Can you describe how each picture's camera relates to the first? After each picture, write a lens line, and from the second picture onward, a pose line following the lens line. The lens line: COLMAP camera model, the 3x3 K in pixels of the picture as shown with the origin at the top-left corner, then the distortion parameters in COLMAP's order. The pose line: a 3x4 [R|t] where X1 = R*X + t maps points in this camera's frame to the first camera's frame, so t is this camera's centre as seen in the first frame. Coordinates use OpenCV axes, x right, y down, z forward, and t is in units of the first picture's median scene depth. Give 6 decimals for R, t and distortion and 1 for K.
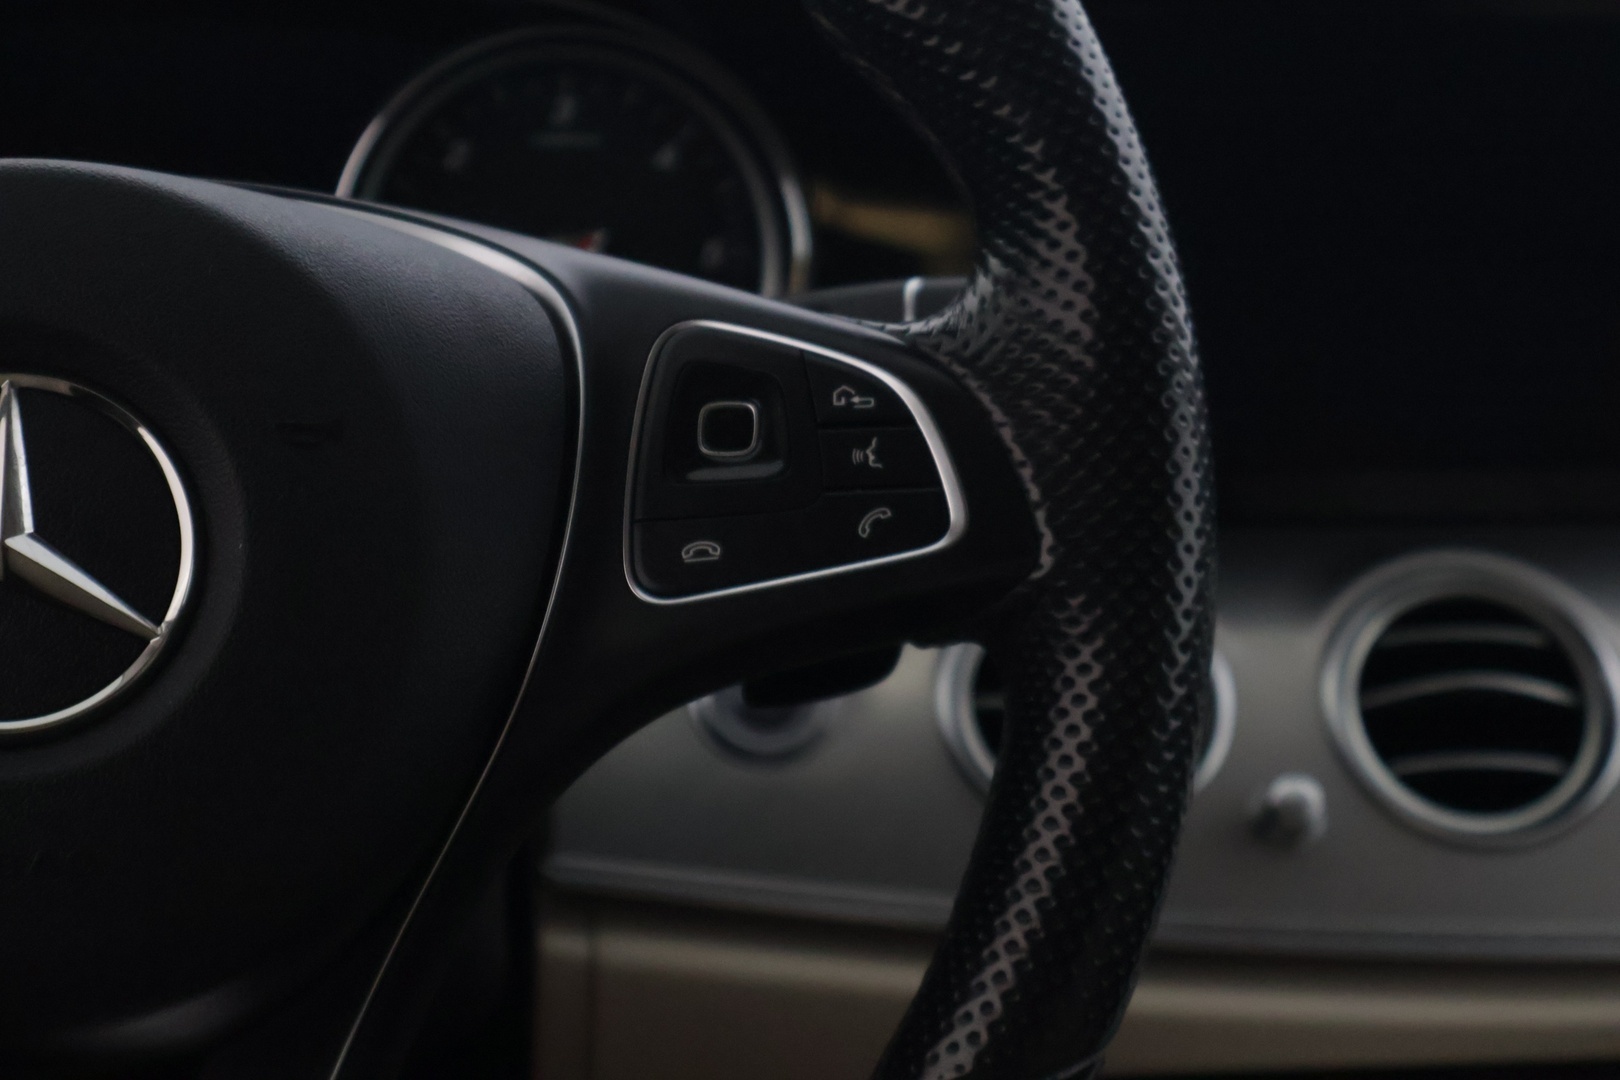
lens RADIAL K [[3212.7, 0, 807.3], [0, 3212.7, 536.4], [0, 0, 1]] dist [0.057644, 0.000000]
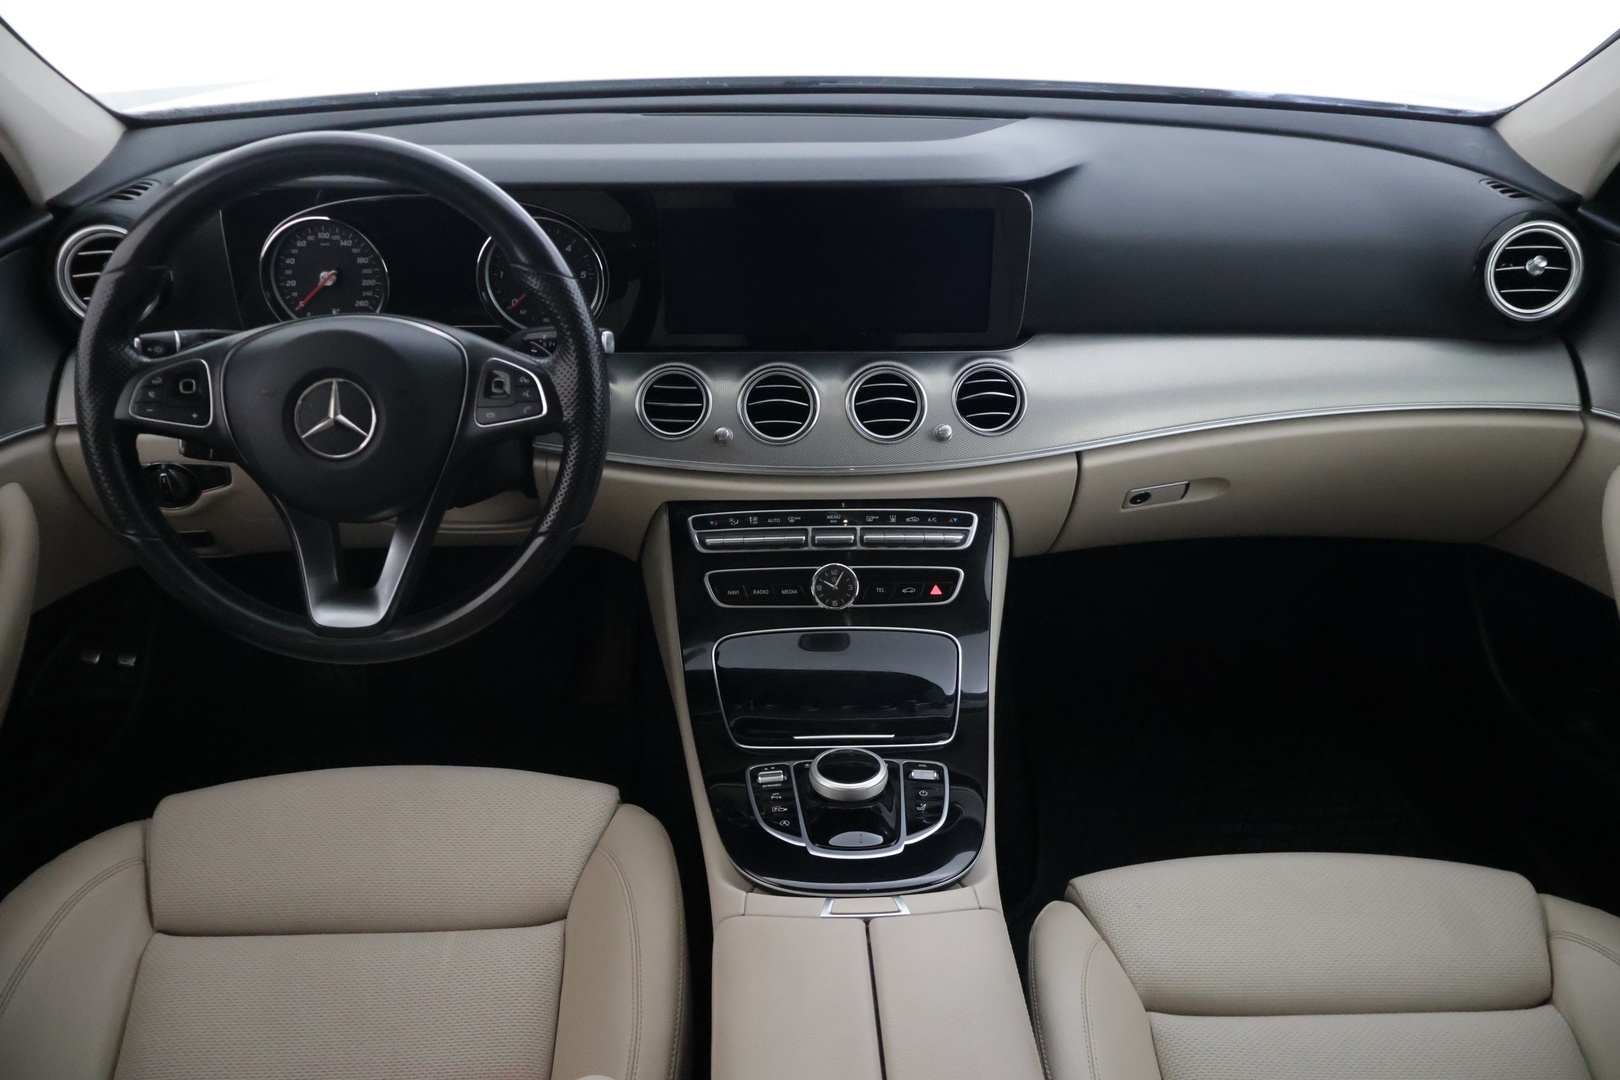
lens RADIAL K [[1339.2, 0, 807.3], [0, 1339.2, 550.3], [0, 0, 1]] dist [-0.007585, -0.007630]
pose [[0.994608, 0.033570, -0.098125, 0.591865], [-0.003701, 0.957048, 0.289907, -0.355001], [0.103643, -0.287981, 0.952011, -0.784389]]
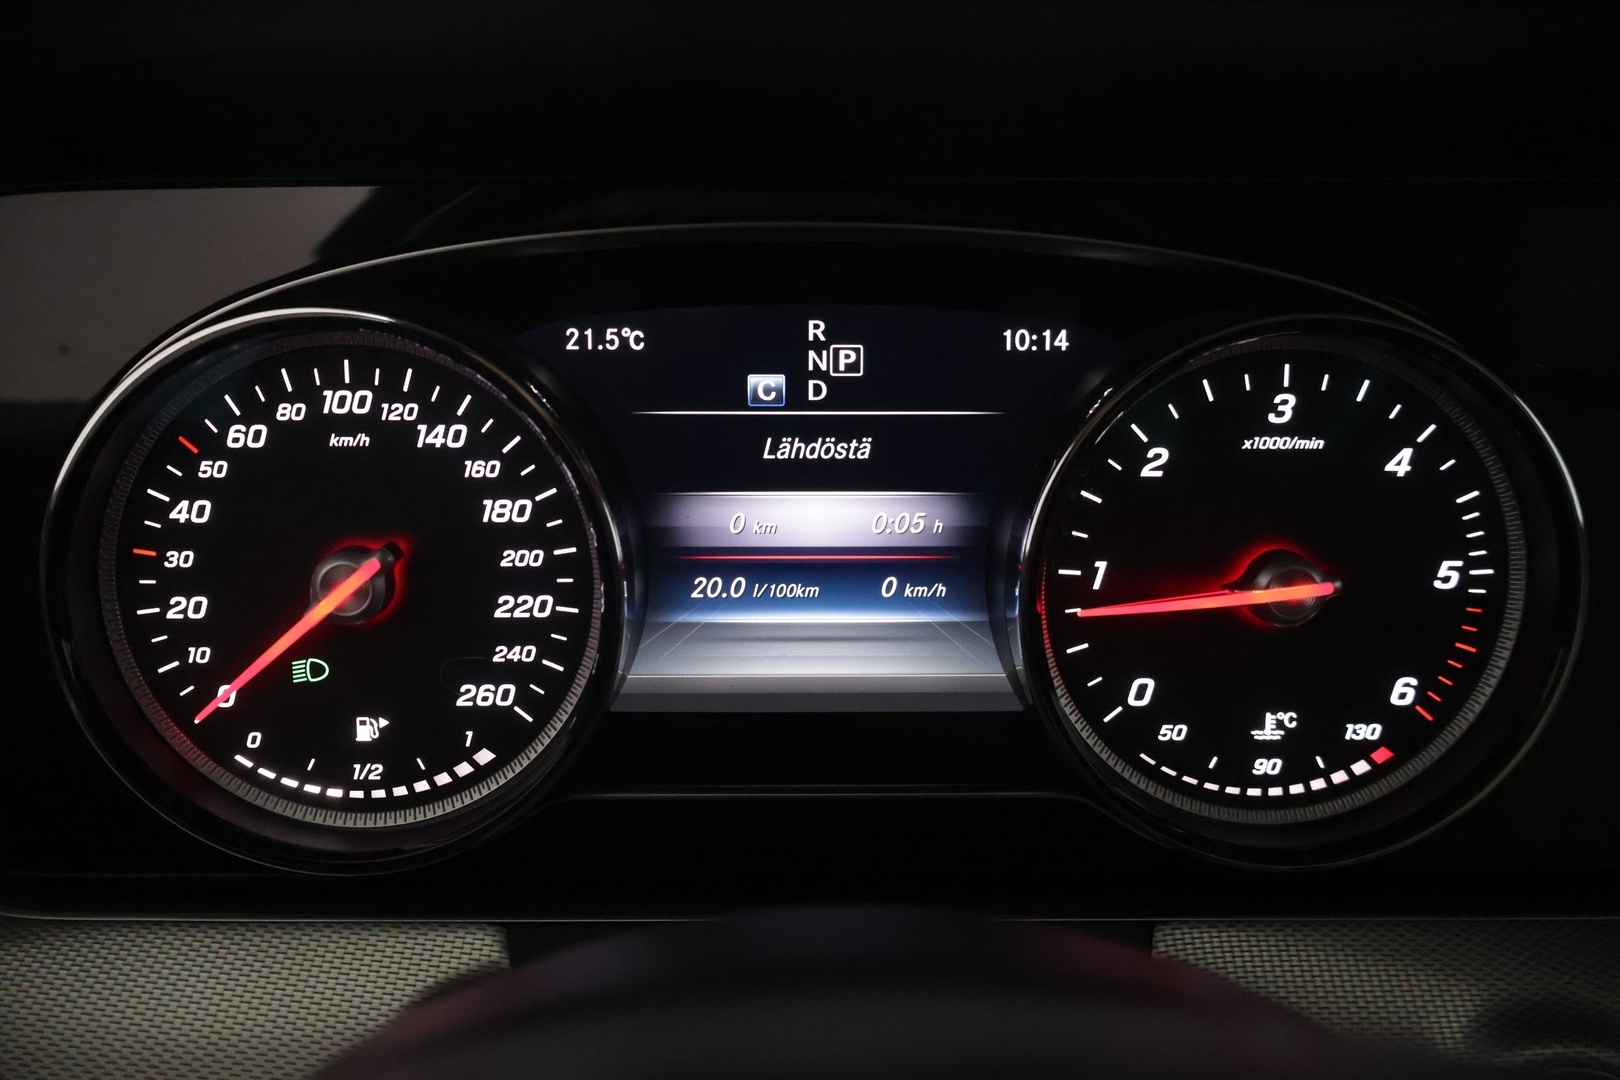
lens RADIAL K [[1339.2, 0, 811.5], [0, 1339.2, 537.2], [0, 0, 1]] dist [-0.007585, -0.007630]
pose [[0.993869, 0.009696, -0.110138, -0.243768], [-0.005794, 0.999346, 0.035691, -0.169519], [0.110412, -0.034834, 0.993275, 0.979448]]
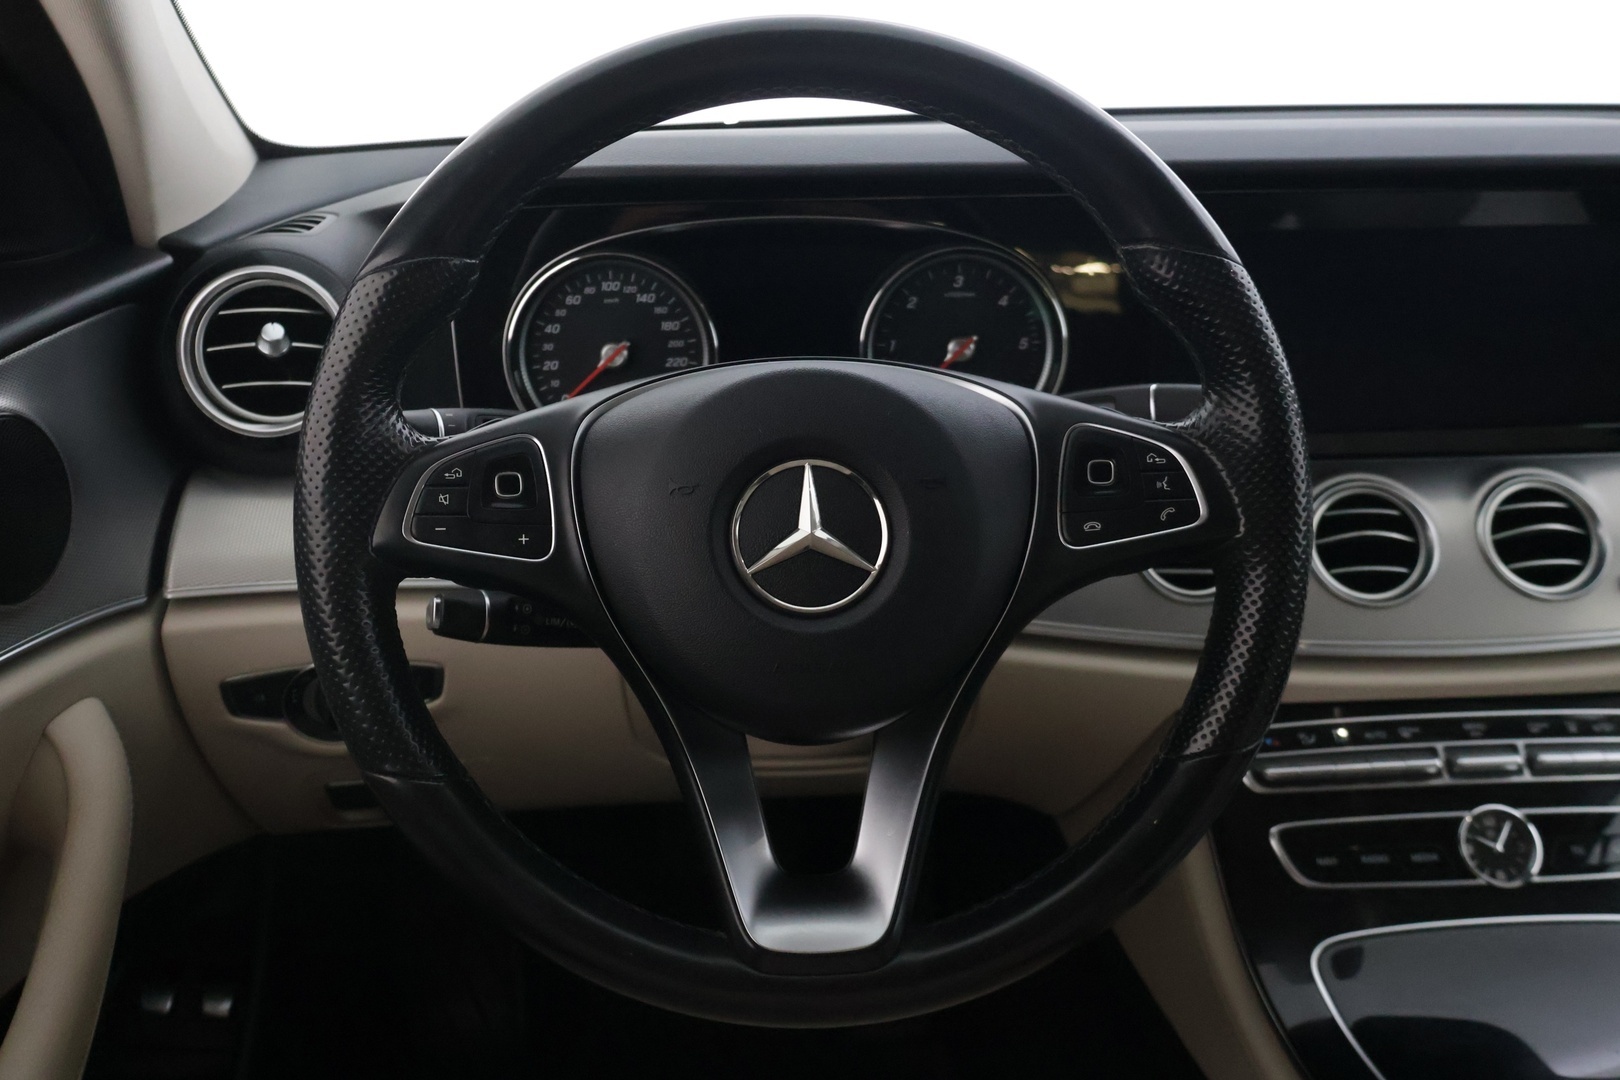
lens RADIAL K [[1497.7, 0, 806.2], [0, 1497.7, 539.6], [0, 0, 1]] dist [-0.021464, 0.000000]
pose [[0.996684, -0.007256, -0.081041, -0.151015], [0.016385, 0.993510, 0.112559, -0.111066], [0.079698, -0.113513, 0.990335, -0.100535]]
